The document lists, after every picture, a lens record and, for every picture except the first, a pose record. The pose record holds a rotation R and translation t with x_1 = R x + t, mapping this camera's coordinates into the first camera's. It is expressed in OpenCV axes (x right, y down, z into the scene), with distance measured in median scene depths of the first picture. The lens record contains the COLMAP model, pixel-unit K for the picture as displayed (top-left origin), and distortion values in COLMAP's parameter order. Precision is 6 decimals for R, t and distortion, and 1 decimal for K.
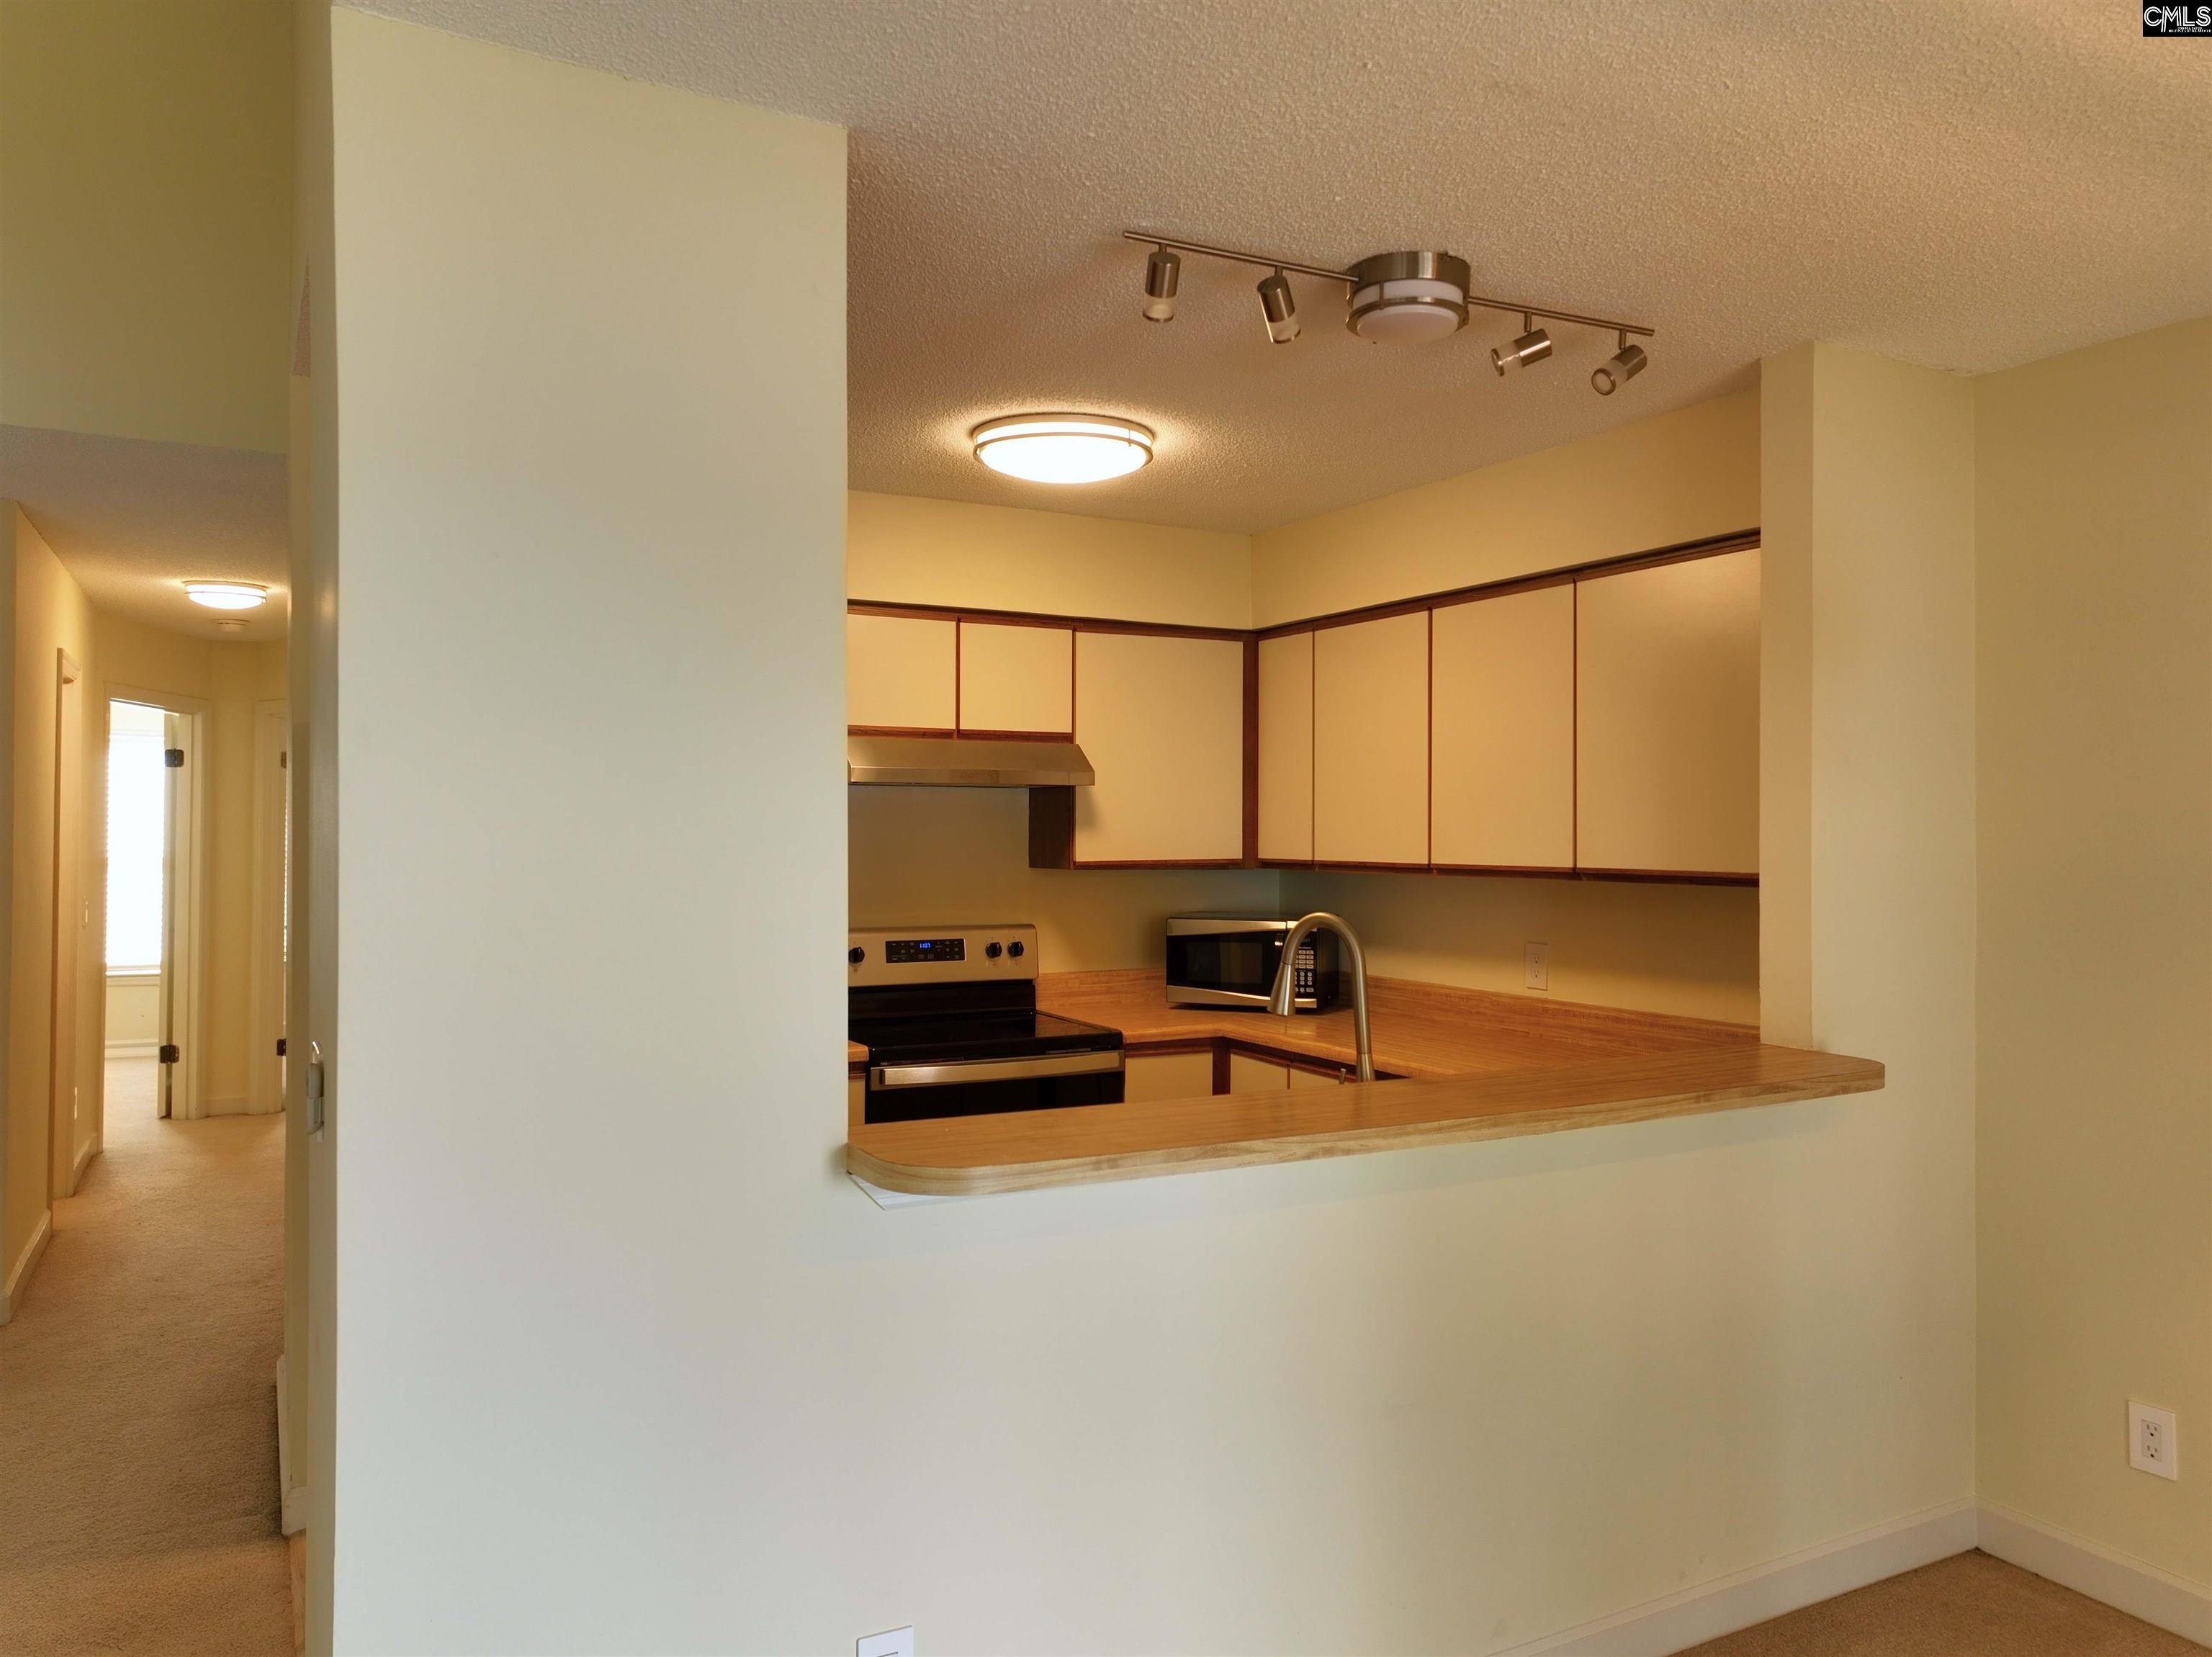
lens RADIAL K [[1562.5, 0, 1105.2], [0, 1562.5, 827.8], [0, 0, 1]] dist [0.002125, 0.000227]
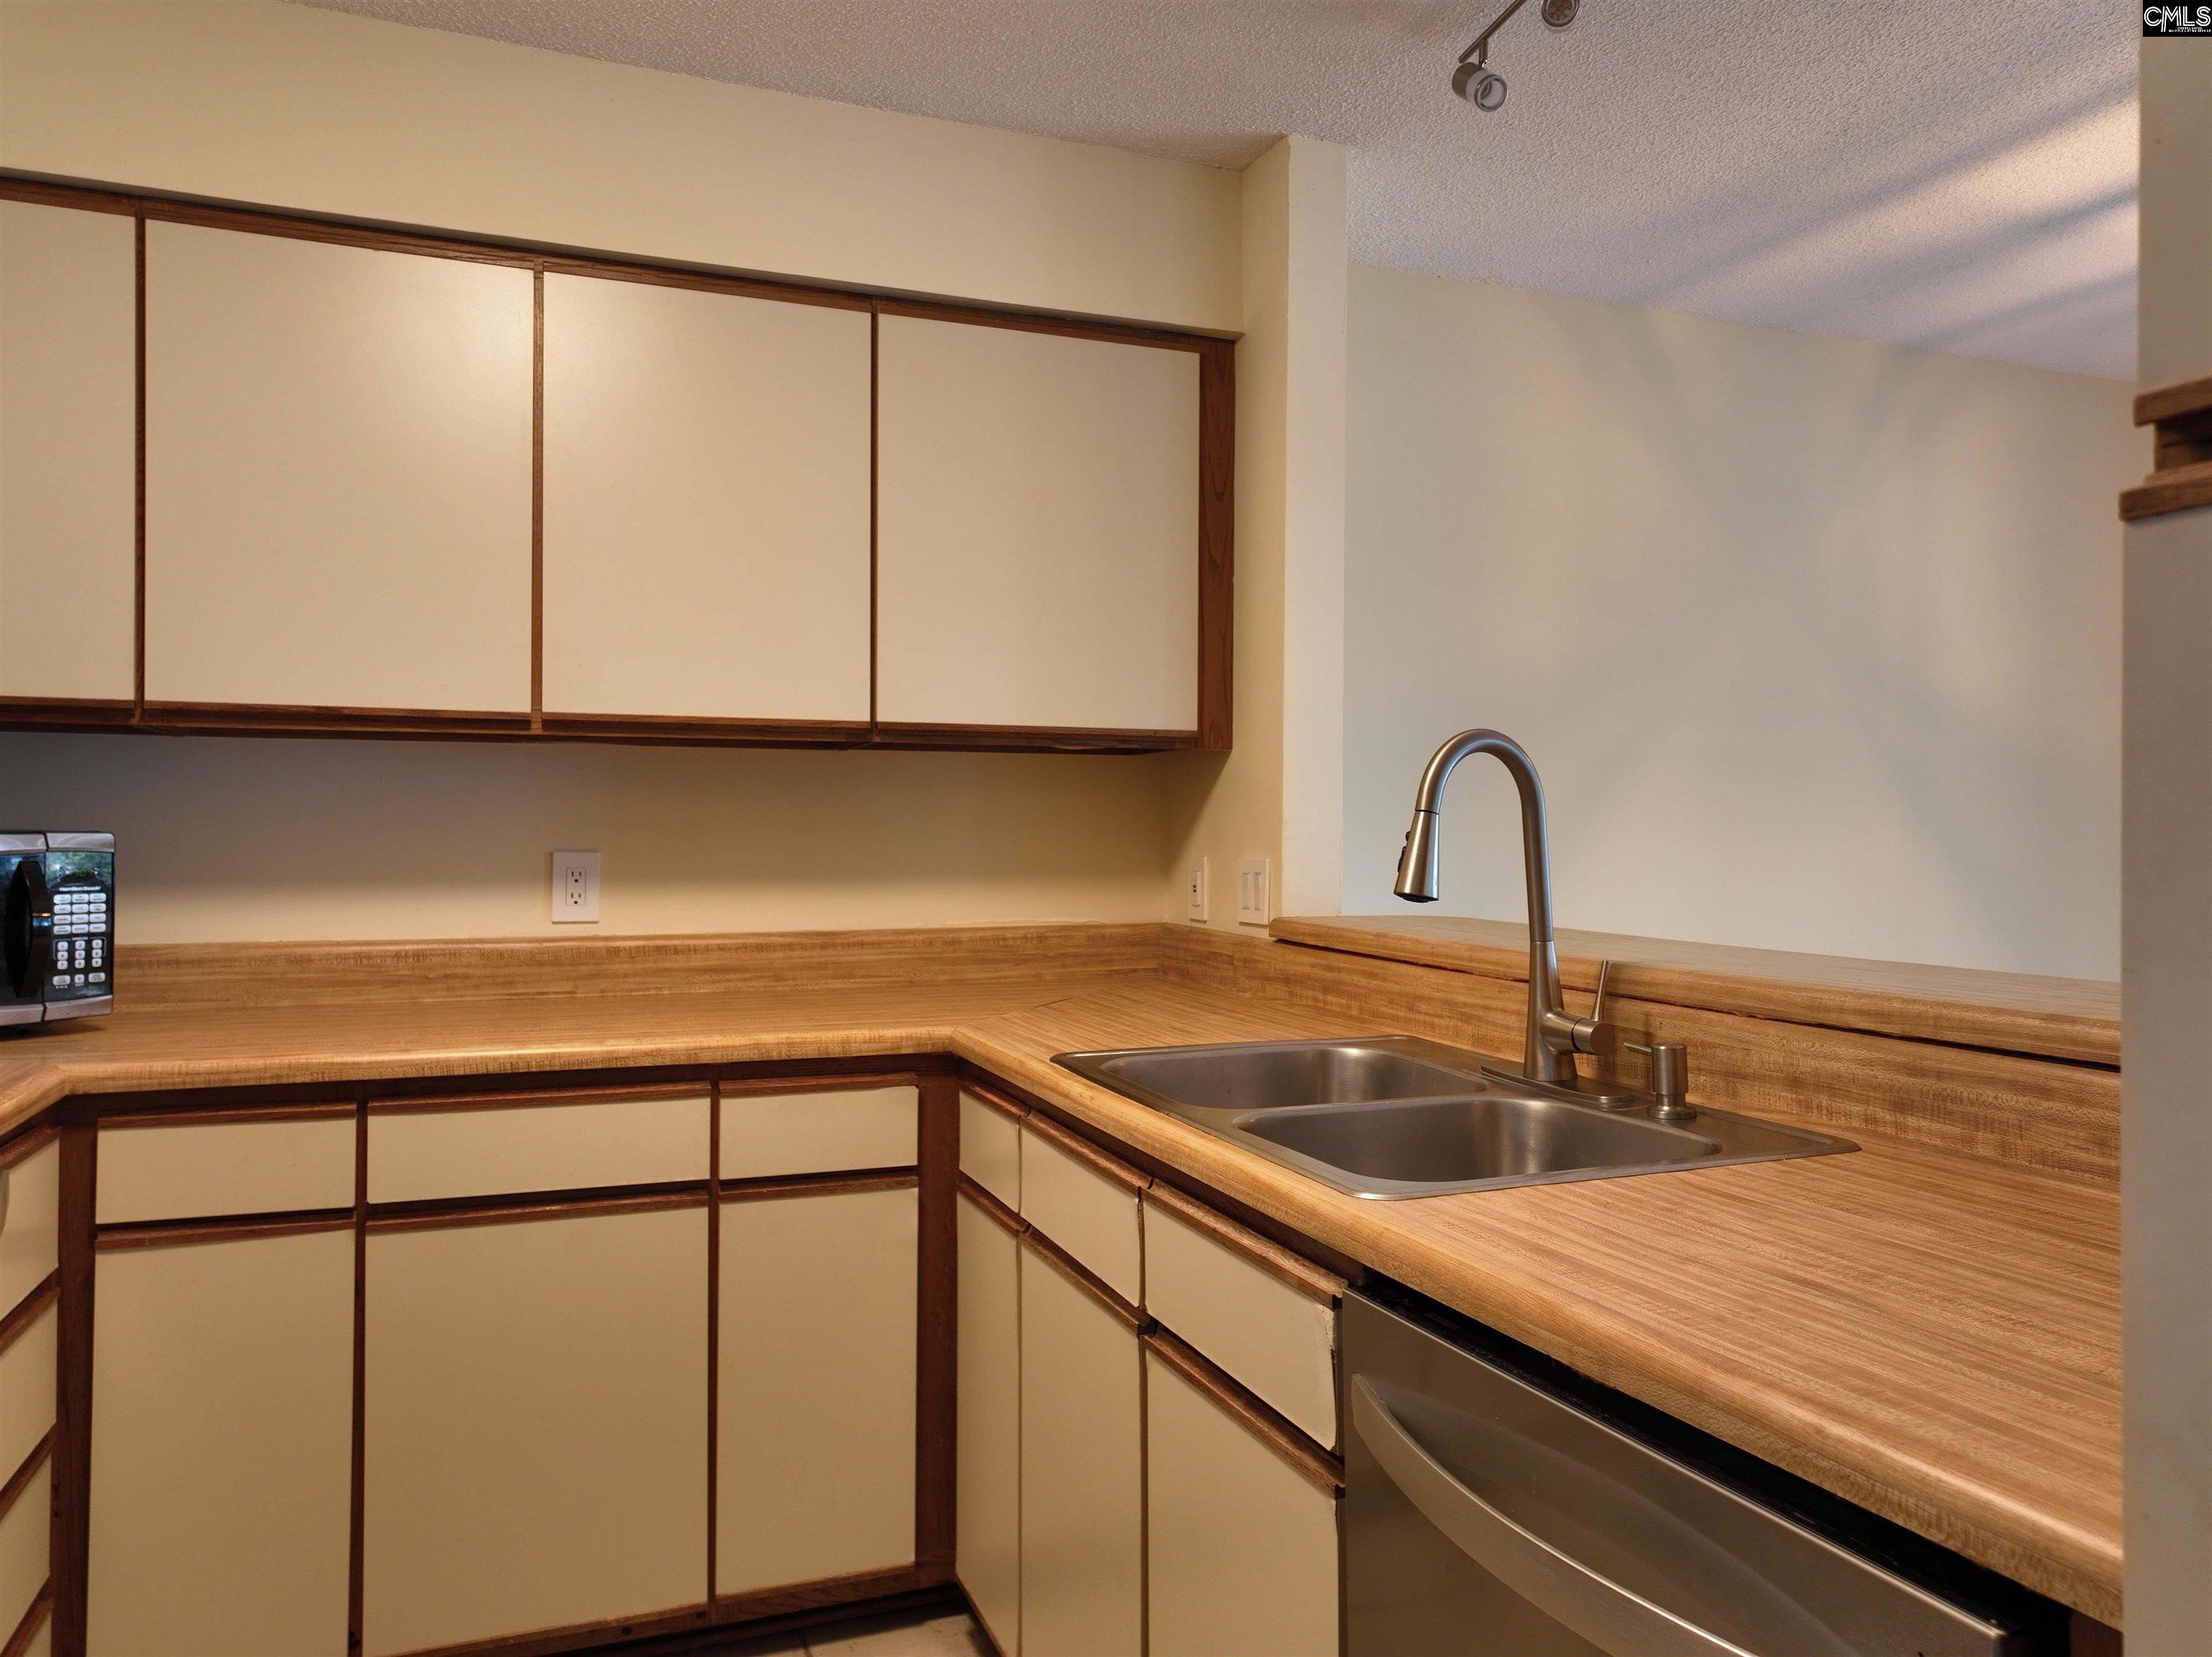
lens RADIAL K [[1562.5, 0, 1106.9], [0, 1562.5, 826.3], [0, 0, 1]] dist [0.002125, 0.000227]
pose [[0.122054, 0.001759, 0.992522, -0.349016], [-0.005143, 0.999986, -0.001140, 0.066423], [-0.992510, -0.004966, 0.122062, 0.743221]]
